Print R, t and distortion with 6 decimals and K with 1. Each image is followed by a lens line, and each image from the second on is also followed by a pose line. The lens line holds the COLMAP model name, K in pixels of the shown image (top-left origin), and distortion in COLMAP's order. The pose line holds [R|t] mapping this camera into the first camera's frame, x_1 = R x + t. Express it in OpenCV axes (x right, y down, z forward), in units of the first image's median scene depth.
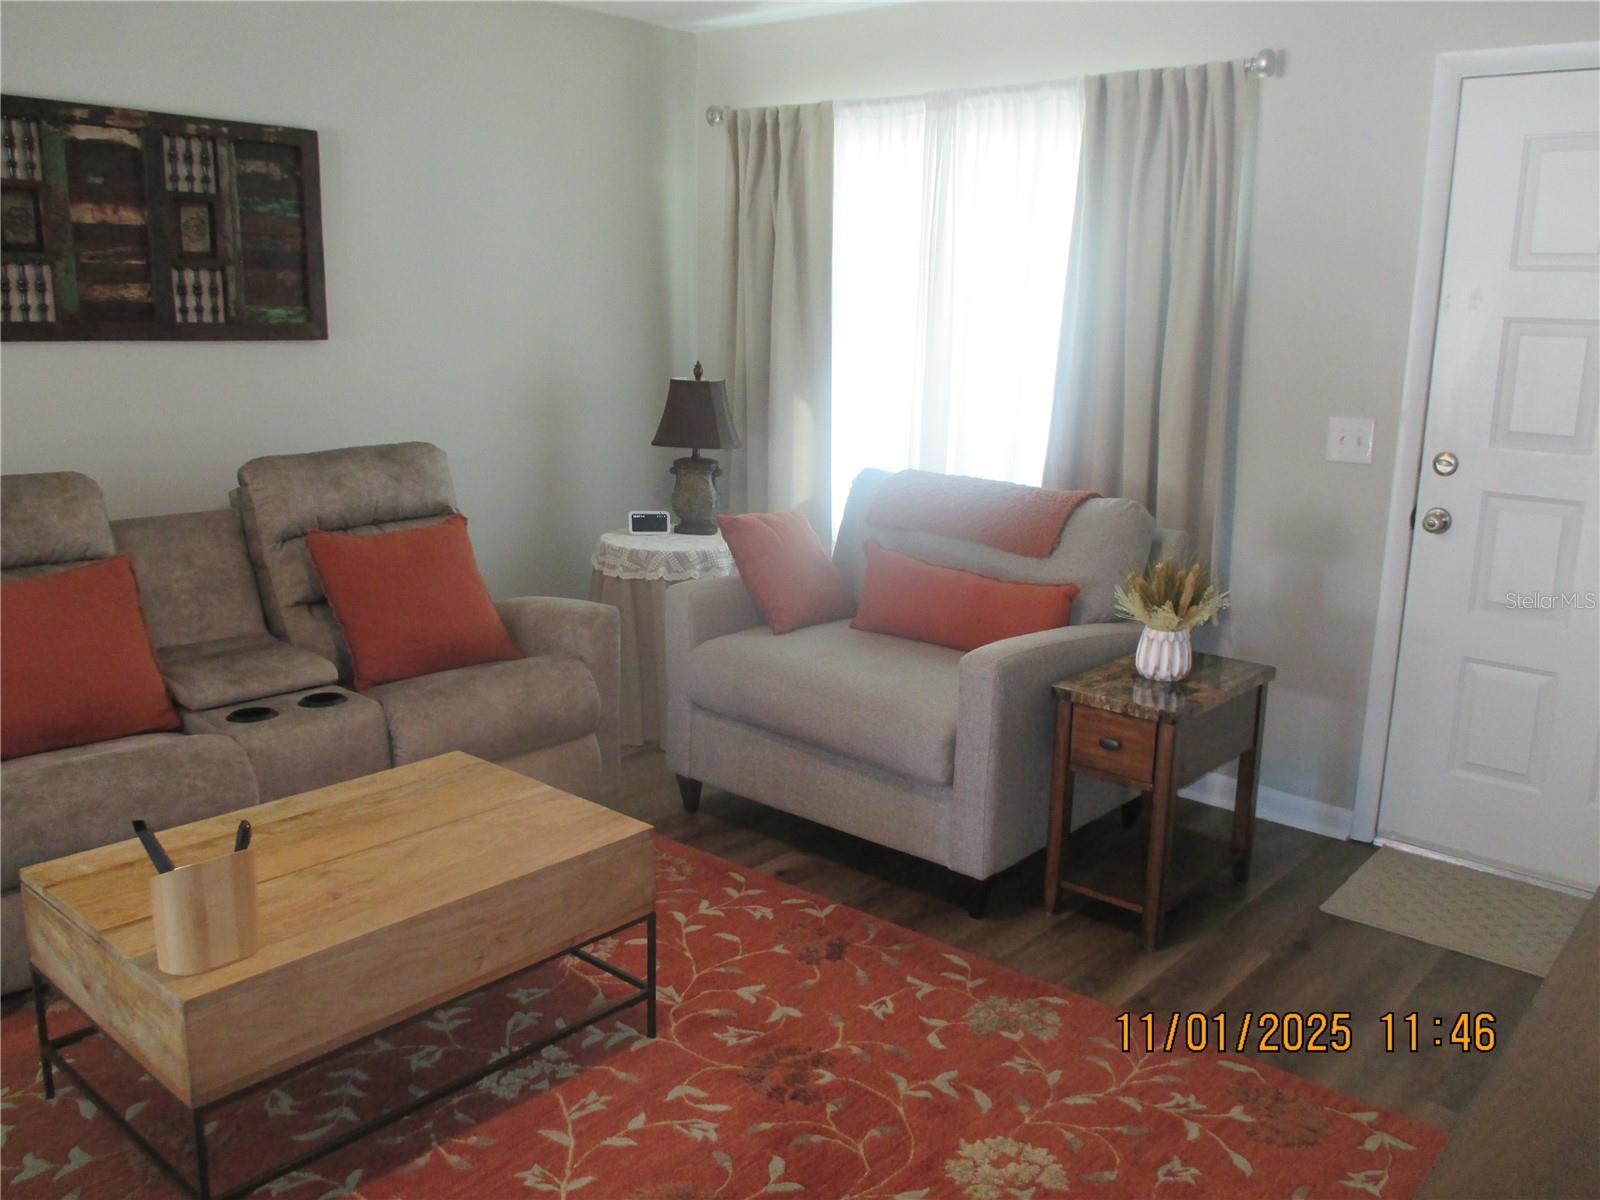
lens RADIAL K [[1343.3, 0, 802.1], [0, 1343.3, 593.2], [0, 0, 1]] dist [-0.026050, 0.006745]
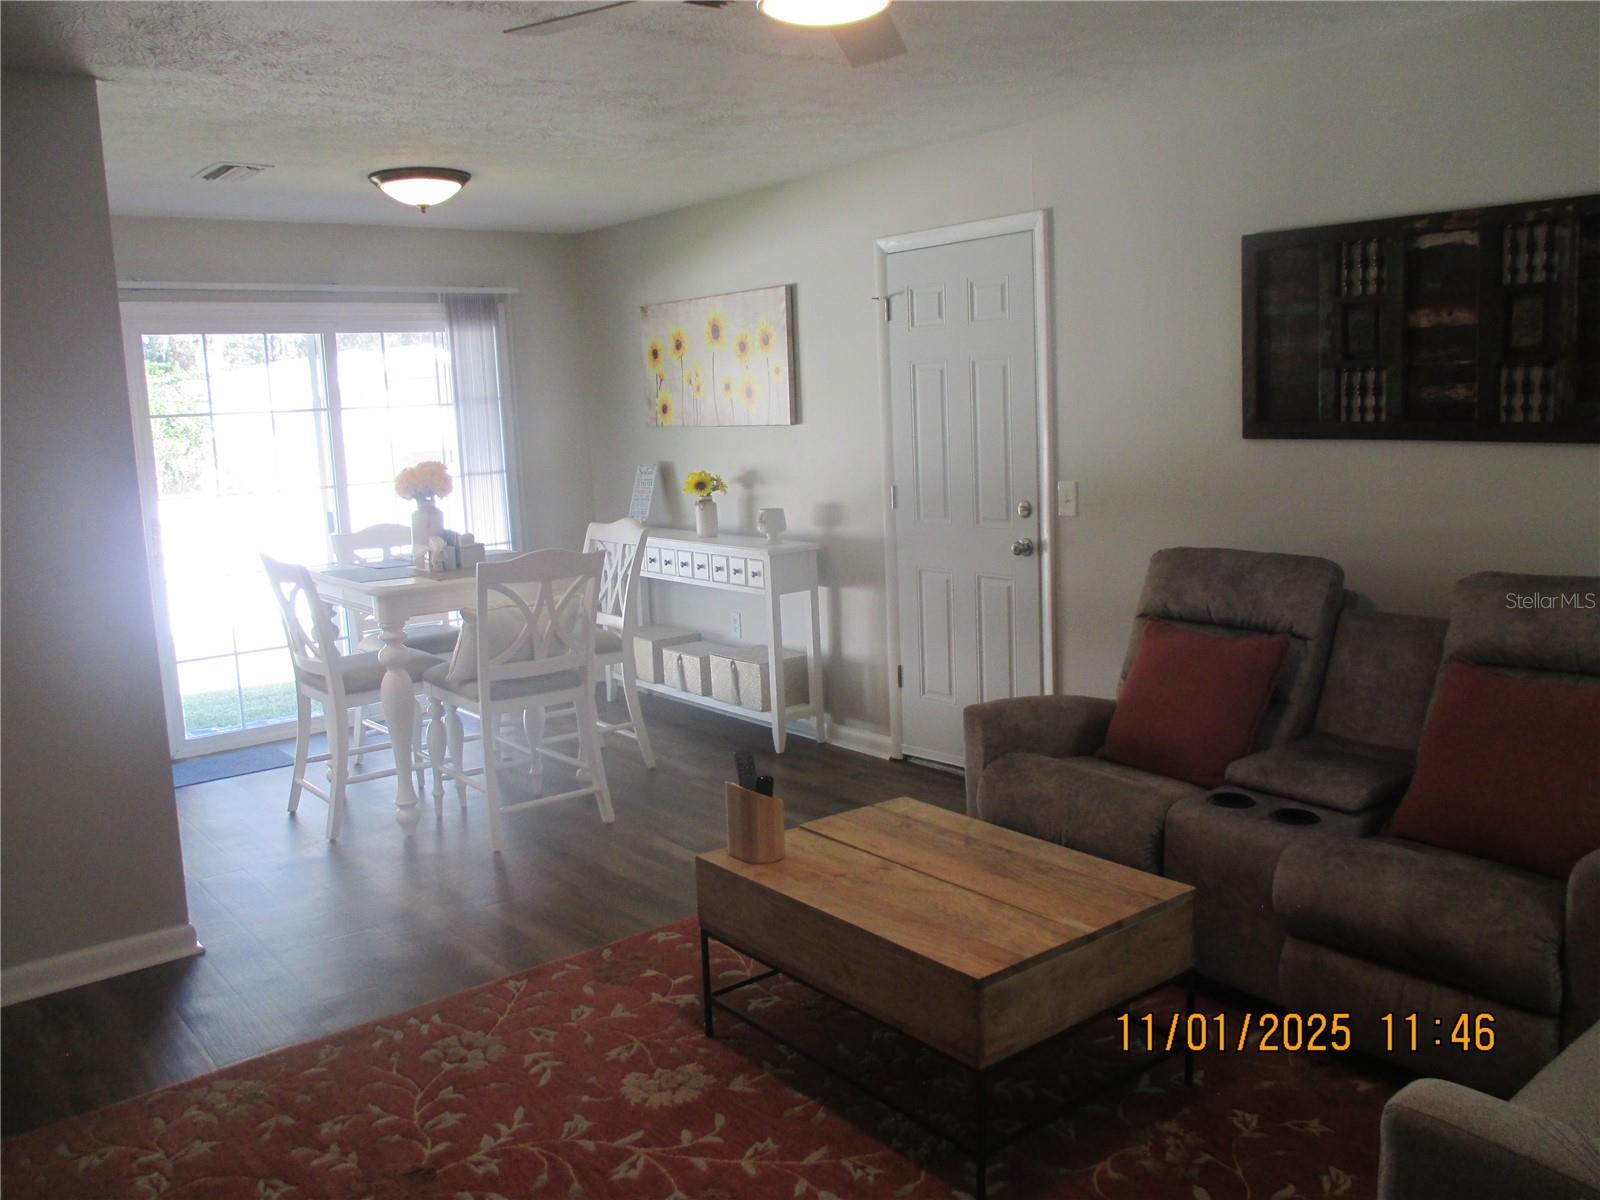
lens RADIAL K [[1343.3, 0, 812.5], [0, 1343.3, 599.5], [0, 0, 1]] dist [-0.026050, 0.006745]
pose [[-0.171879, 0.137777, -0.975436, 0.578873], [-0.176792, 0.969782, 0.168130, -0.161126], [0.969124, 0.201347, -0.142328, 0.719611]]
